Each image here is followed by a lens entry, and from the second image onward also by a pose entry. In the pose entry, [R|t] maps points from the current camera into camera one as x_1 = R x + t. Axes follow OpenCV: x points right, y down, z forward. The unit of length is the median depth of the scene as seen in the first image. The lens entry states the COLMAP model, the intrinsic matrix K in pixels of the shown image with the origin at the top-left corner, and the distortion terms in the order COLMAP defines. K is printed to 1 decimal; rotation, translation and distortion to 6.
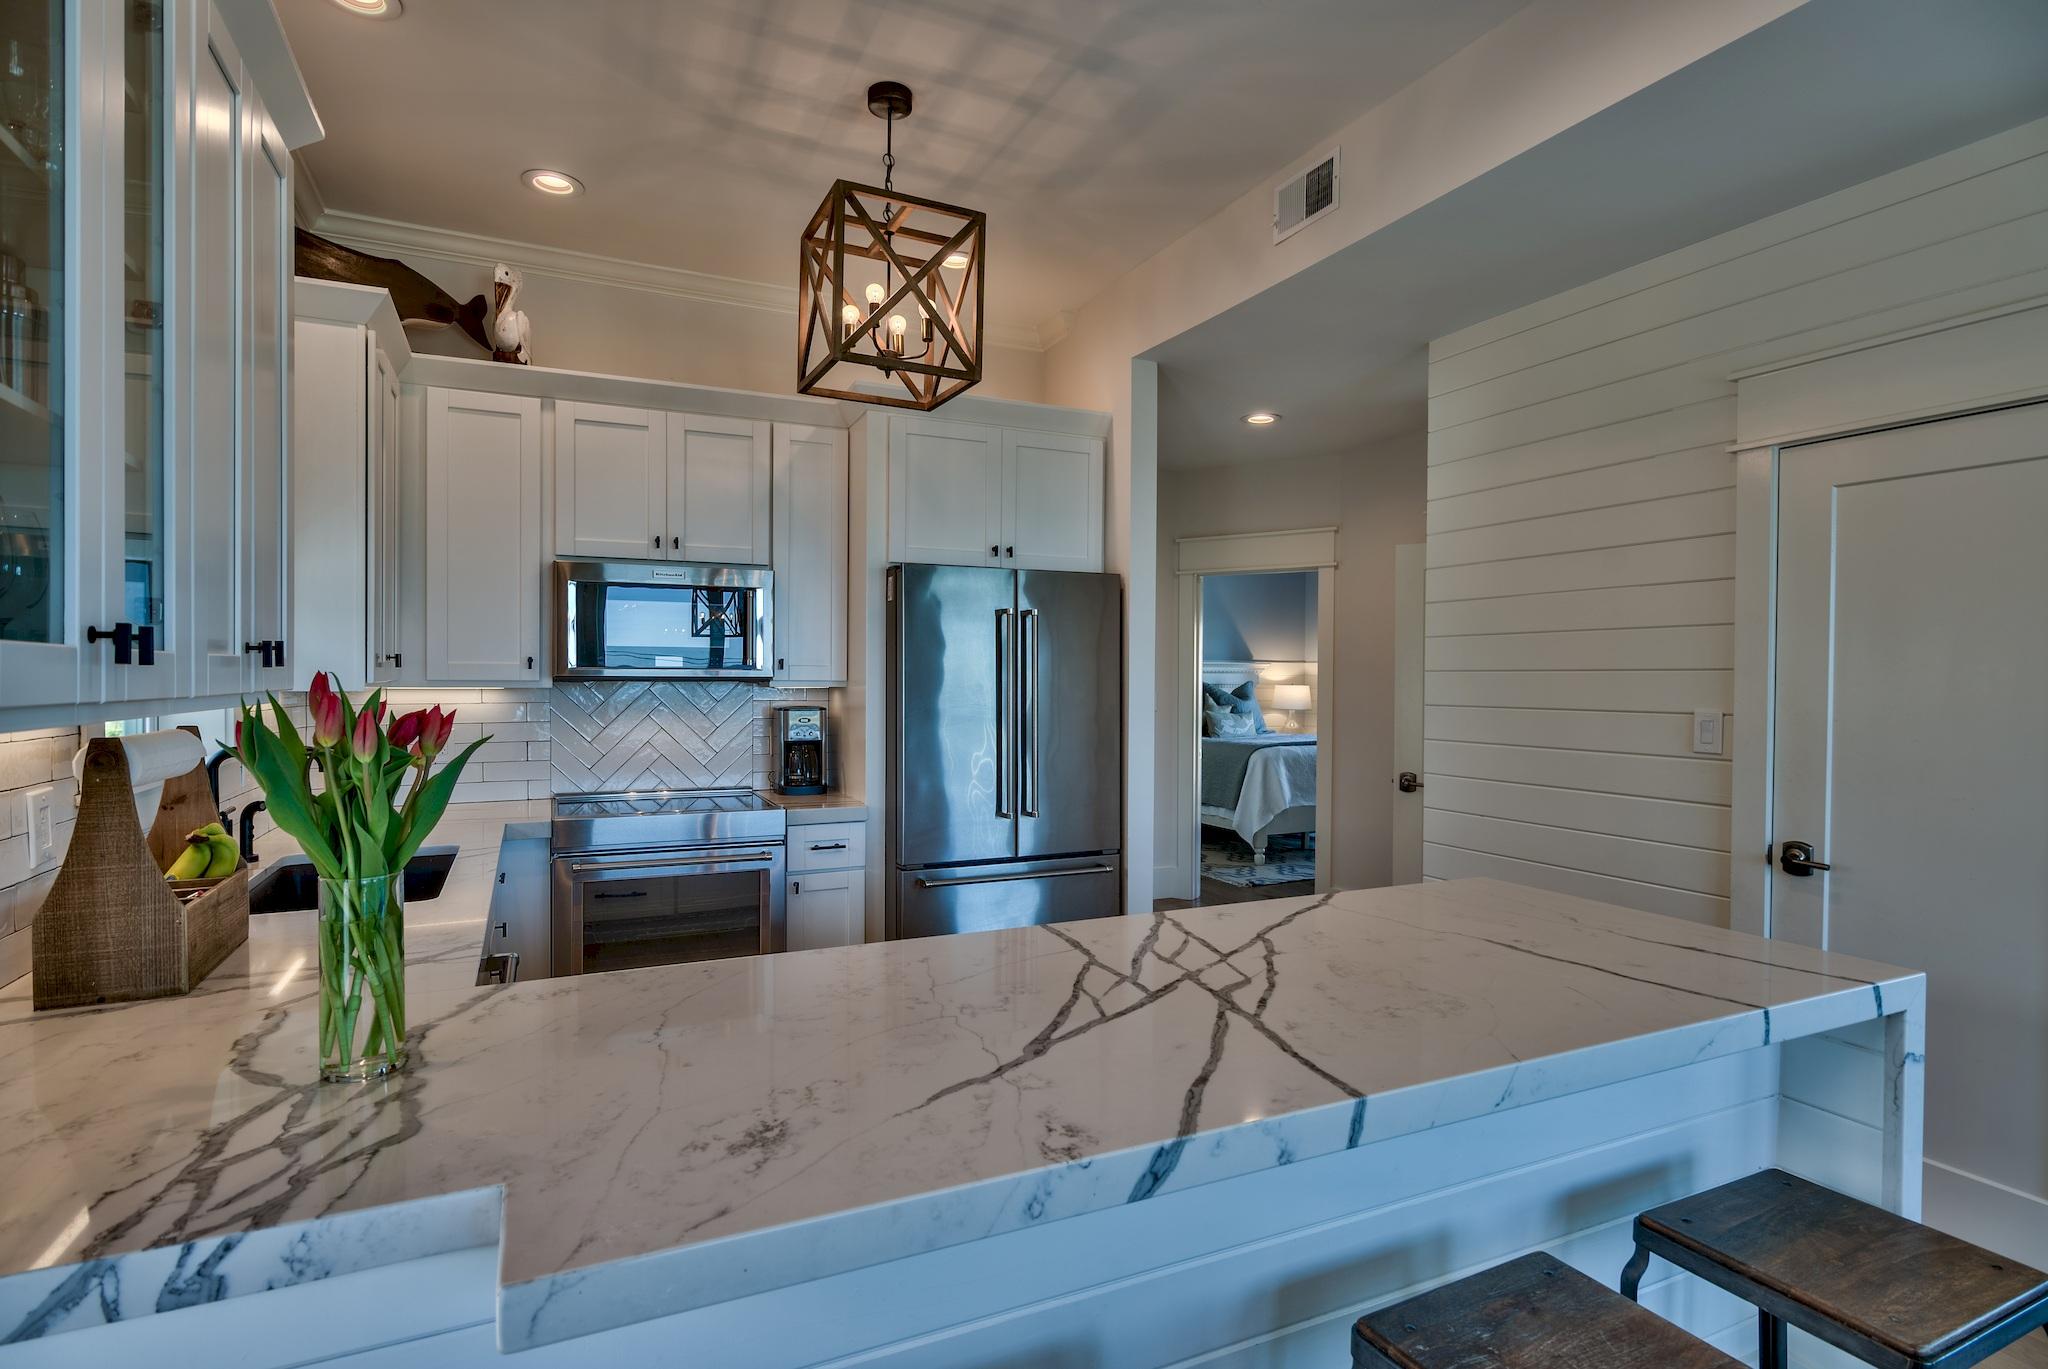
lens RADIAL K [[993.7, 0, 992.3], [0, 993.7, 693.4], [0, 0, 1]] dist [0.001498, 0.000177]
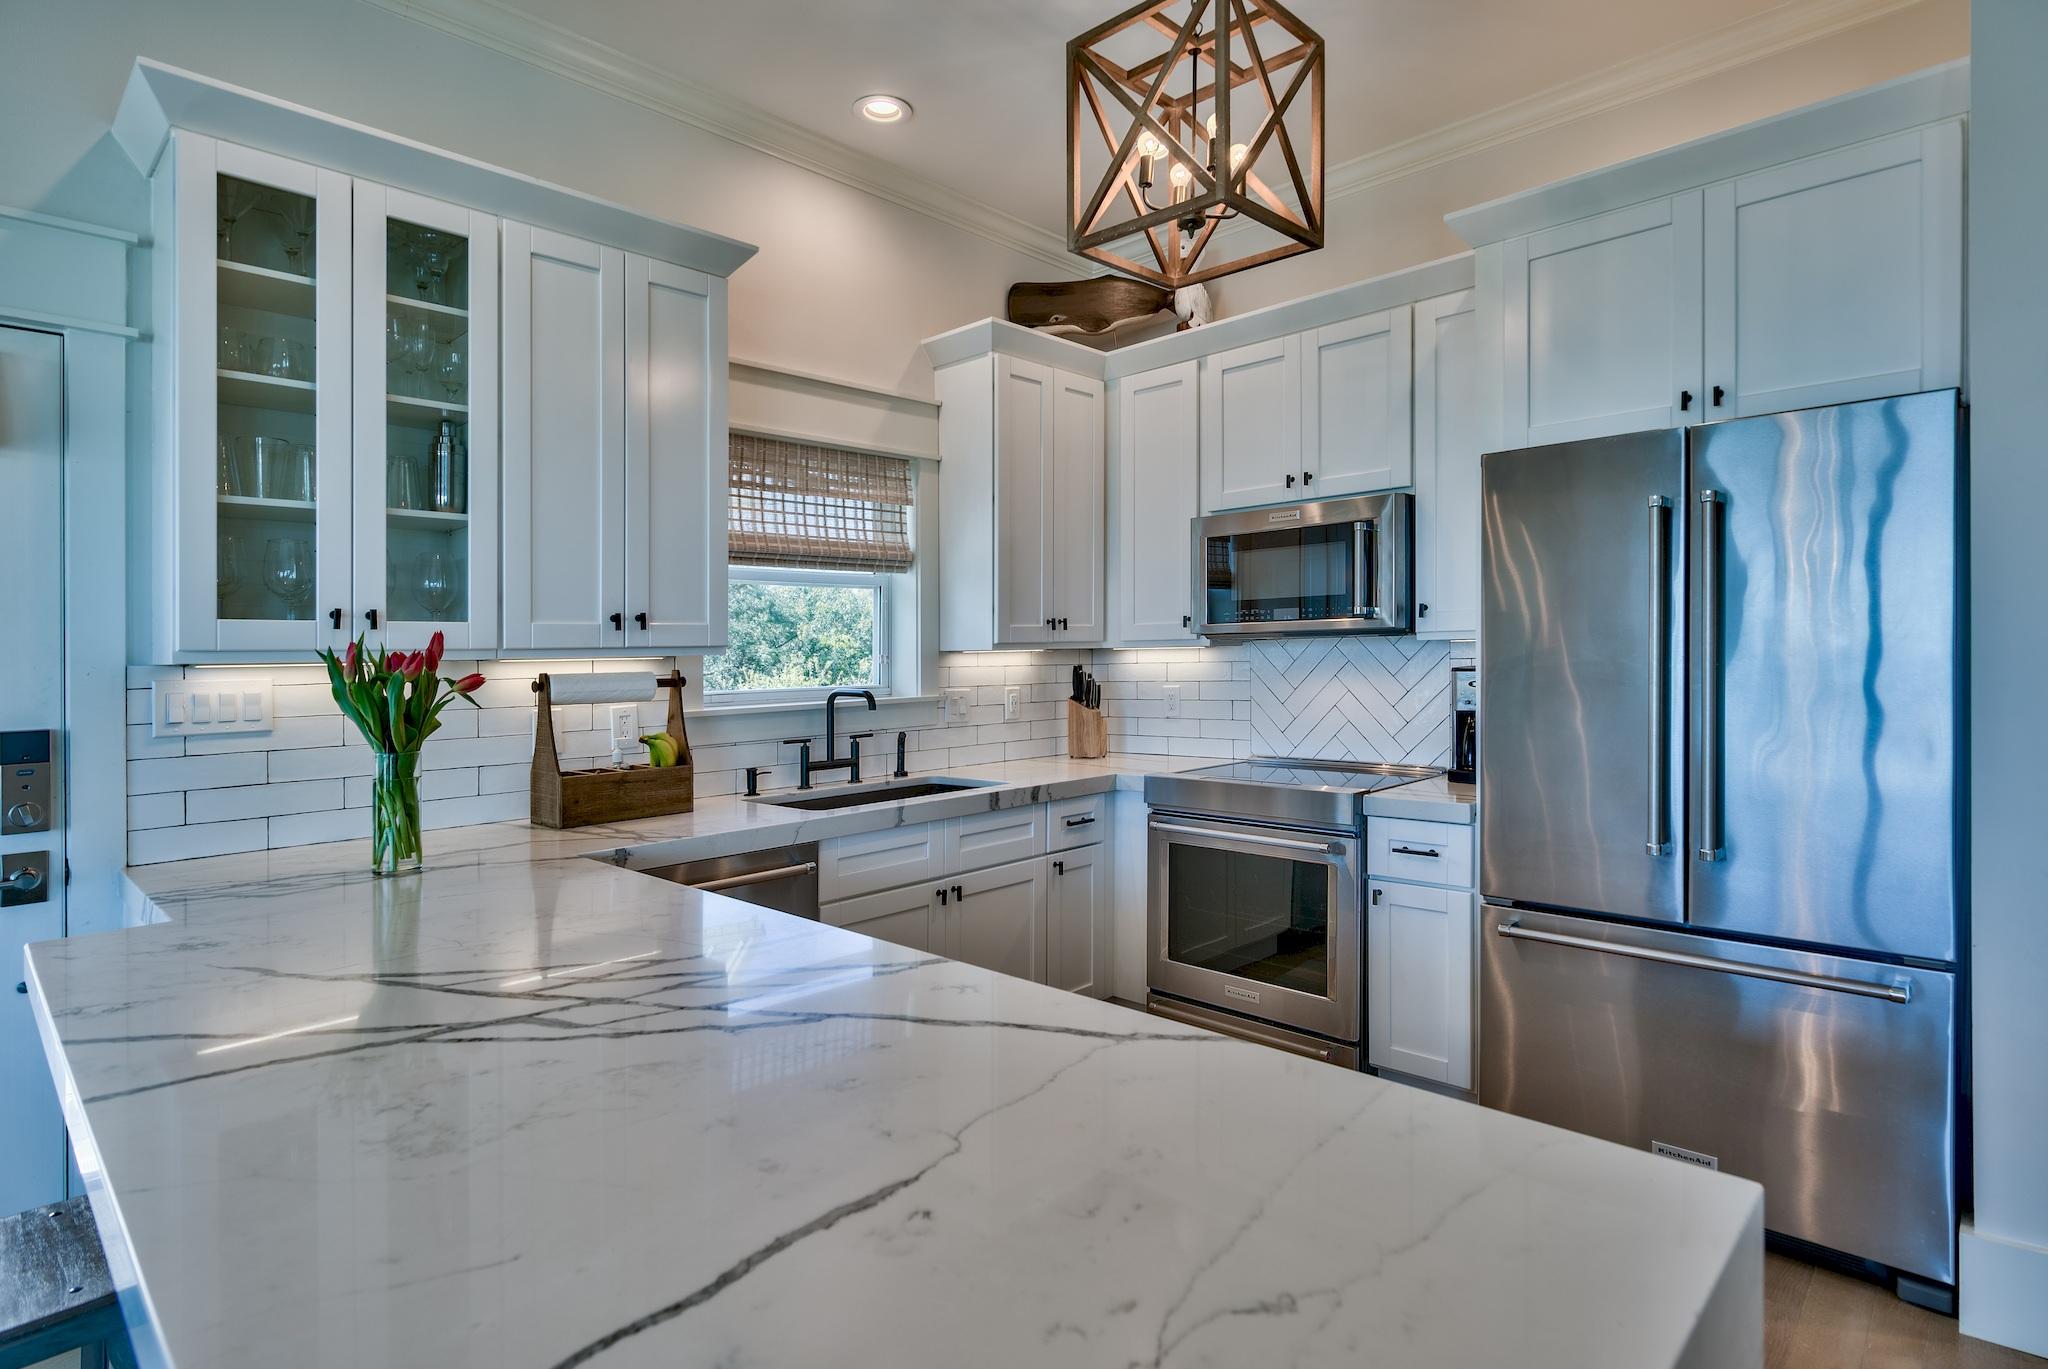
lens RADIAL K [[1054.7, 0, 1033.8], [0, 1054.7, 657.8], [0, 0, 1]] dist [0.003260, 0.000486]
pose [[0.381592, -0.007611, -0.924300, 0.999022], [0.003562, 0.999971, -0.006764, 0.027307], [0.924324, -0.000711, 0.381607, 0.930808]]
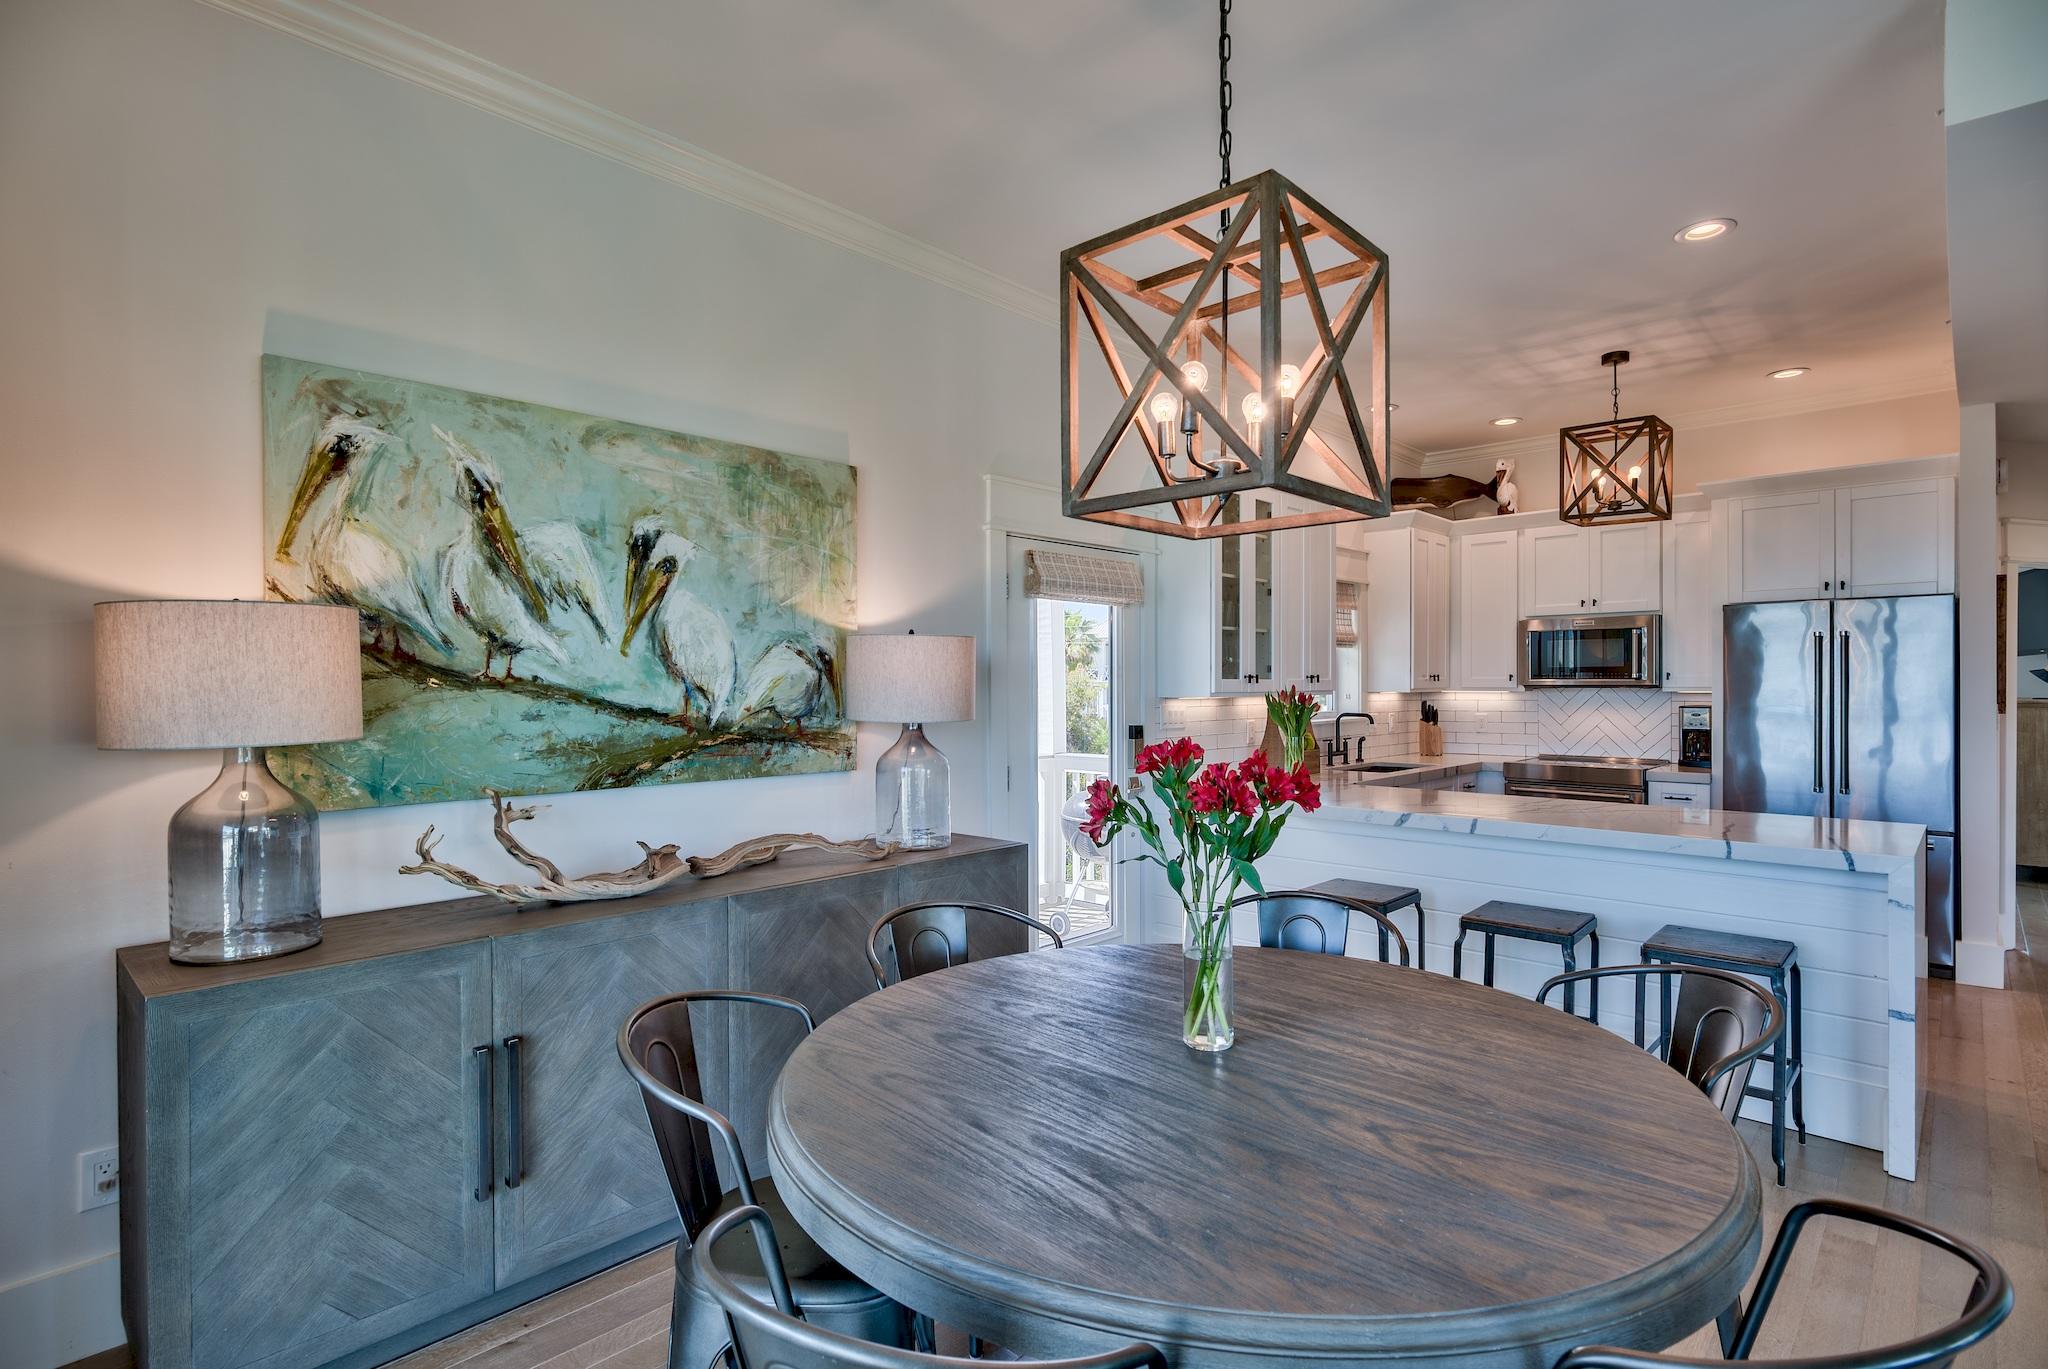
lens RADIAL K [[972.1, 0, 1066.4], [0, 972.1, 669.8], [0, 0, 1]] dist [0.002474, 0.000463]
pose [[0.383138, -0.016762, -0.923539, 1.819139], [-0.011540, 0.999670, -0.022931, 0.011142], [0.923619, 0.019443, 0.382818, -0.902593]]
